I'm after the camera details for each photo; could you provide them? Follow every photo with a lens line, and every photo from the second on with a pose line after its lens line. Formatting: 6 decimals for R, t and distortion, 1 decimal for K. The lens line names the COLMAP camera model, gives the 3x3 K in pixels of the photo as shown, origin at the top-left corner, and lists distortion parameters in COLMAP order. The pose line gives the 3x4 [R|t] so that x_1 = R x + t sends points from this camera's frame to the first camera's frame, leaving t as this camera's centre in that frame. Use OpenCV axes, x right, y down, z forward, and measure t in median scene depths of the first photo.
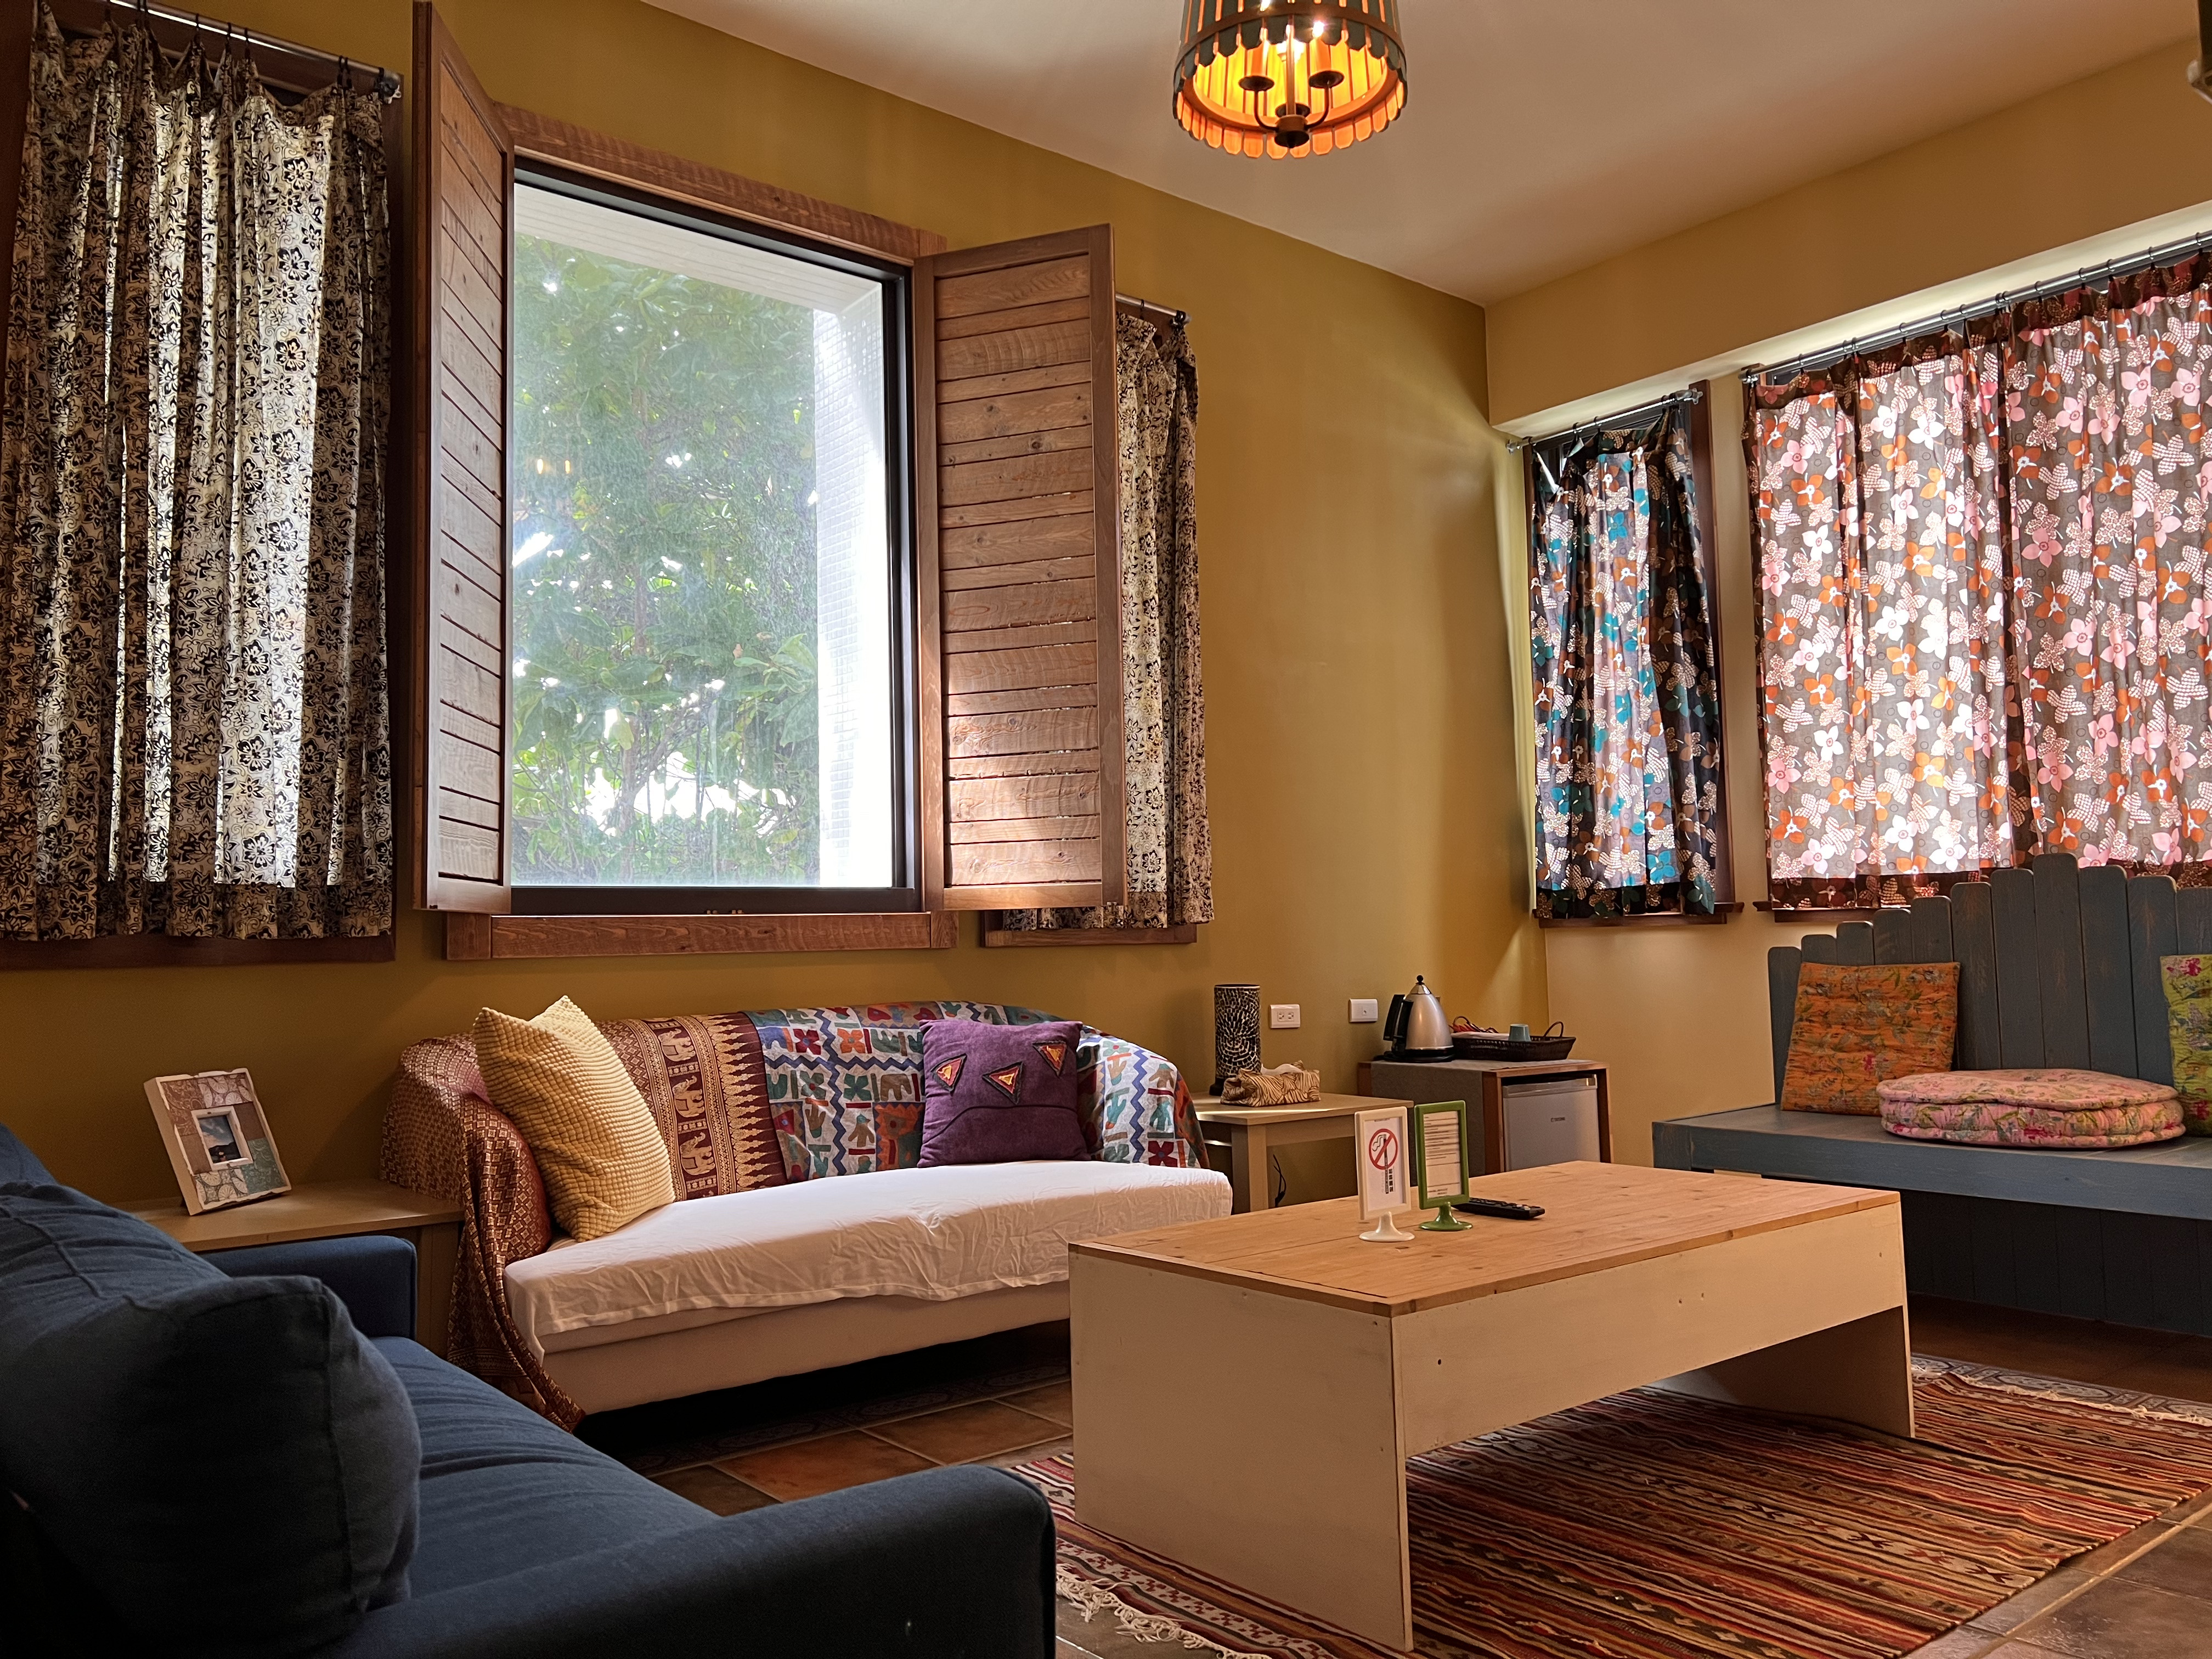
lens RADIAL K [[1670.9, 0, 1107.4], [0, 1670.9, 847.4], [0, 0, 1]] dist [0.084916, -0.125258]
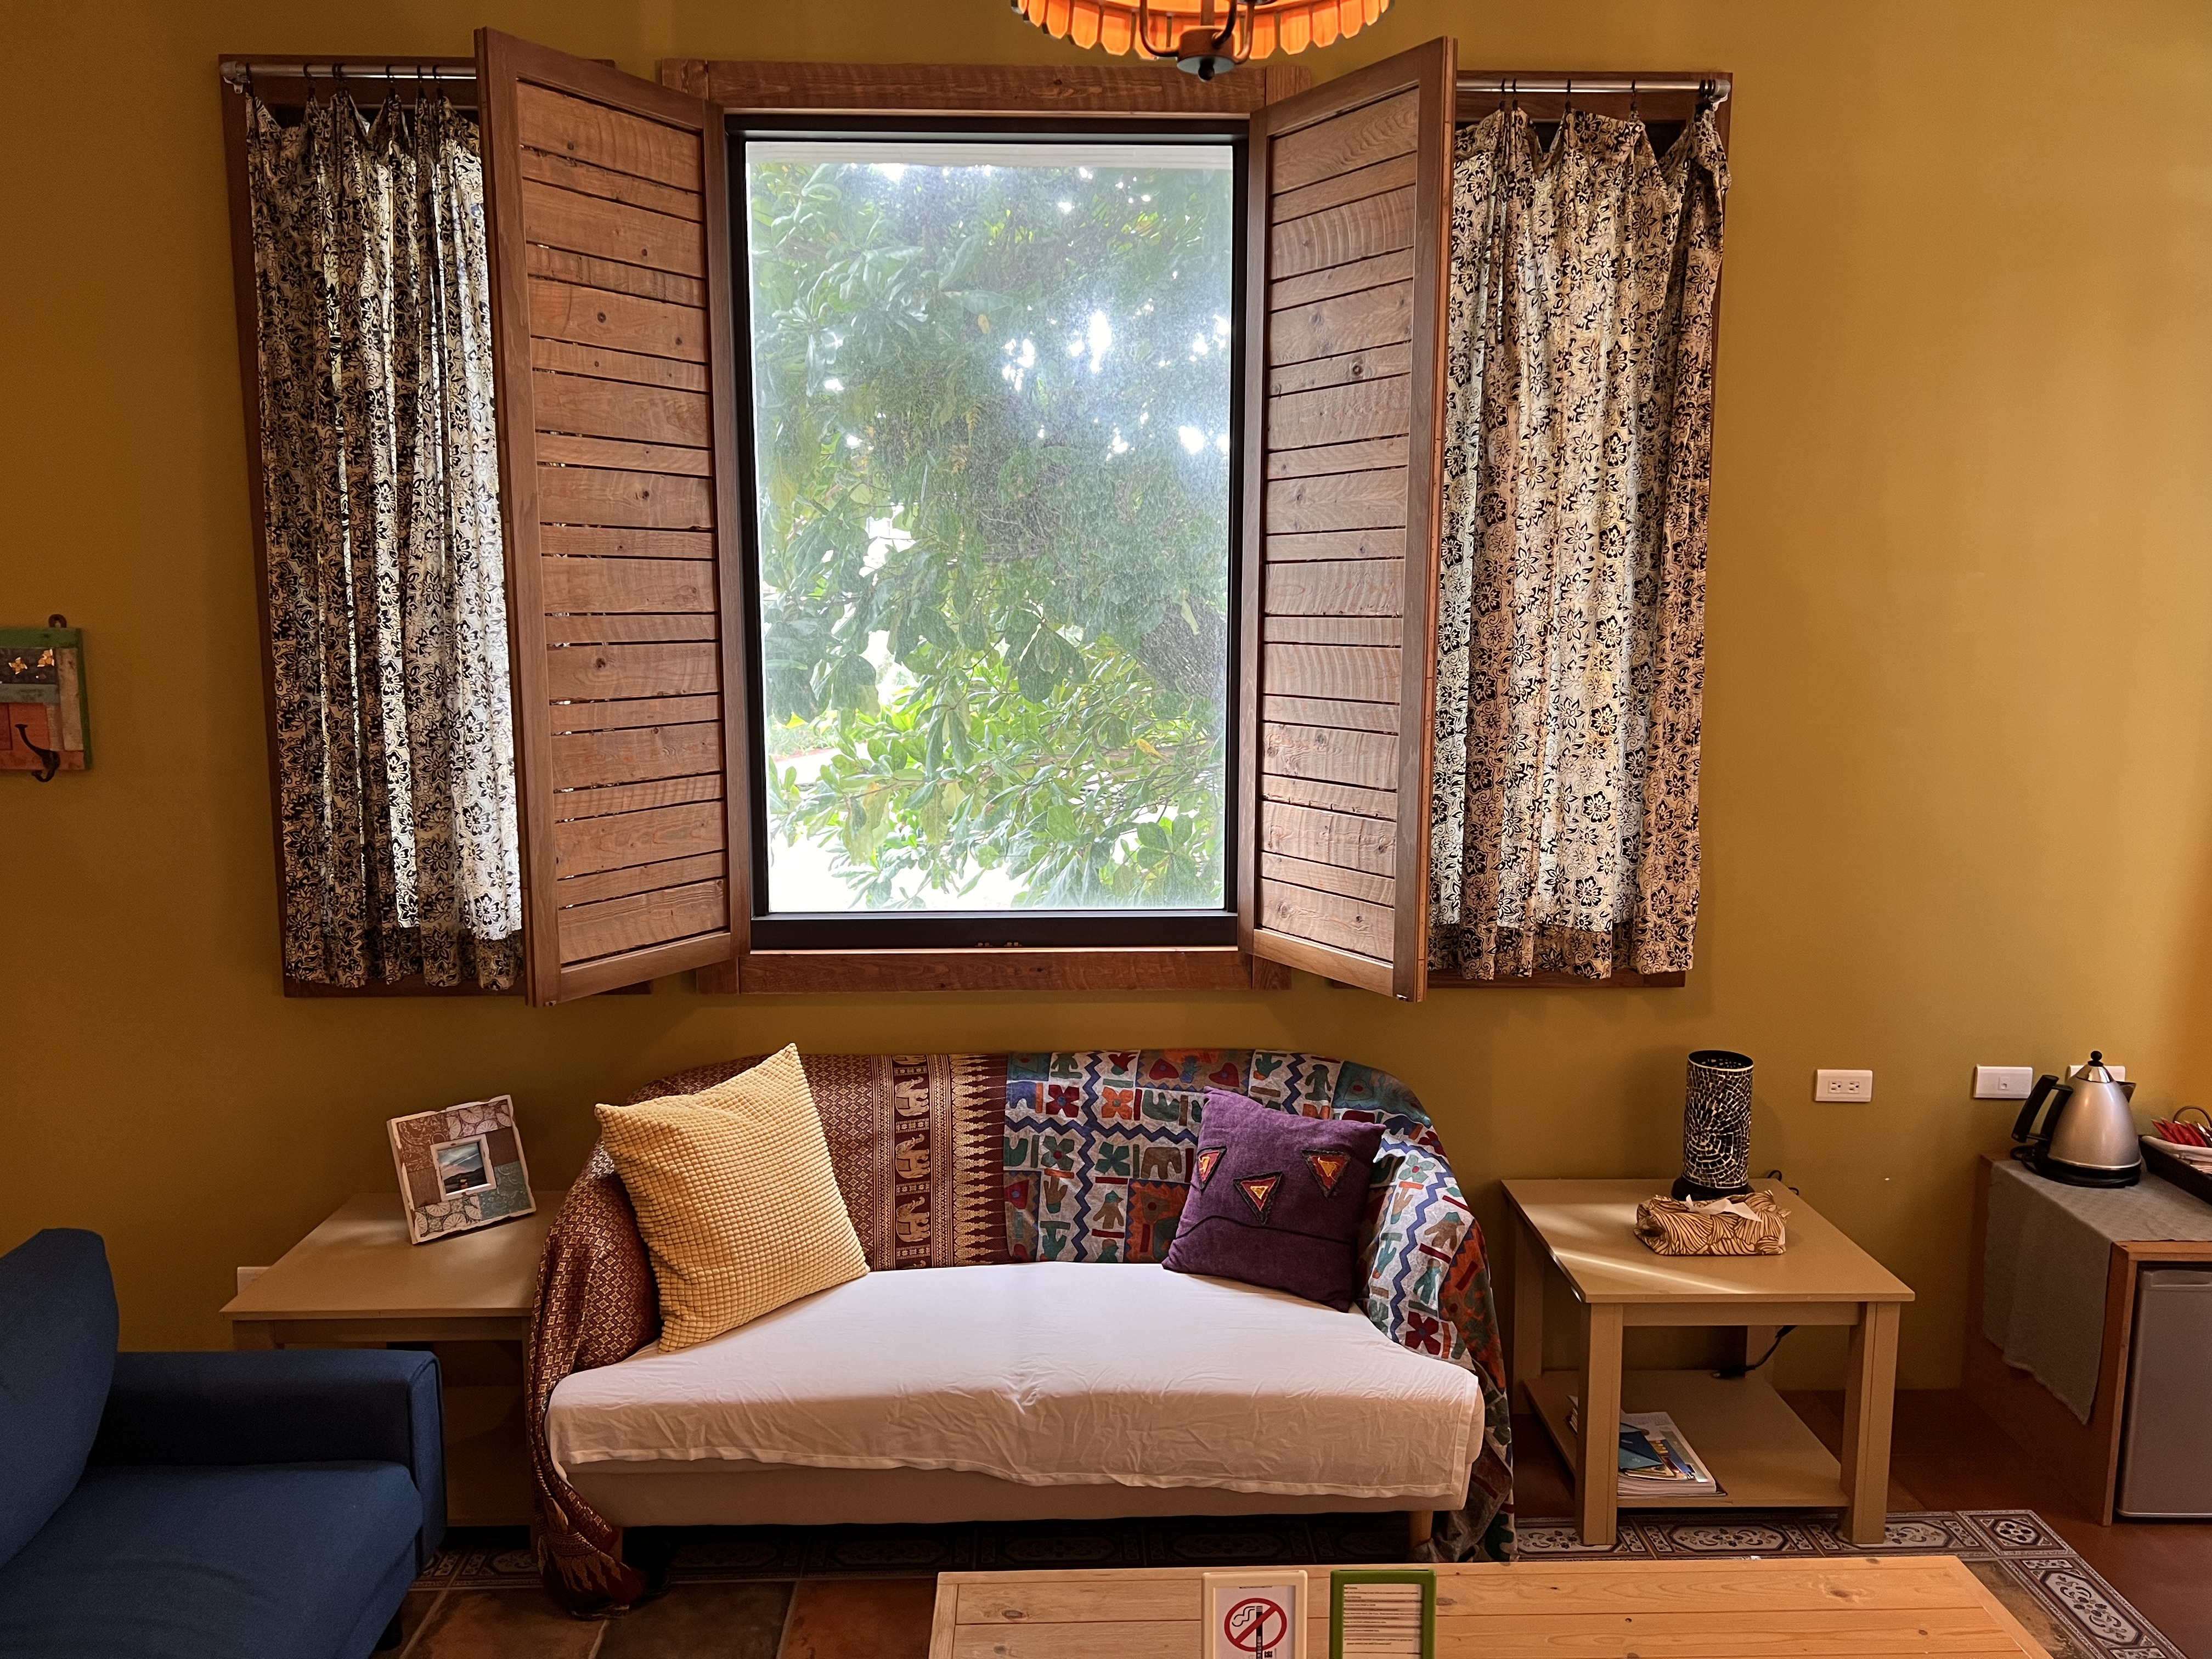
lens RADIAL K [[1686.3, 0, 1110.2], [0, 1686.3, 836.6], [0, 0, 1]] dist [0.156460, -0.411832]
pose [[0.789930, 0.113411, -0.602618, 0.383131], [0.021900, 0.976903, 0.212557, -0.221758], [0.612806, -0.181103, 0.769202, 0.353128]]
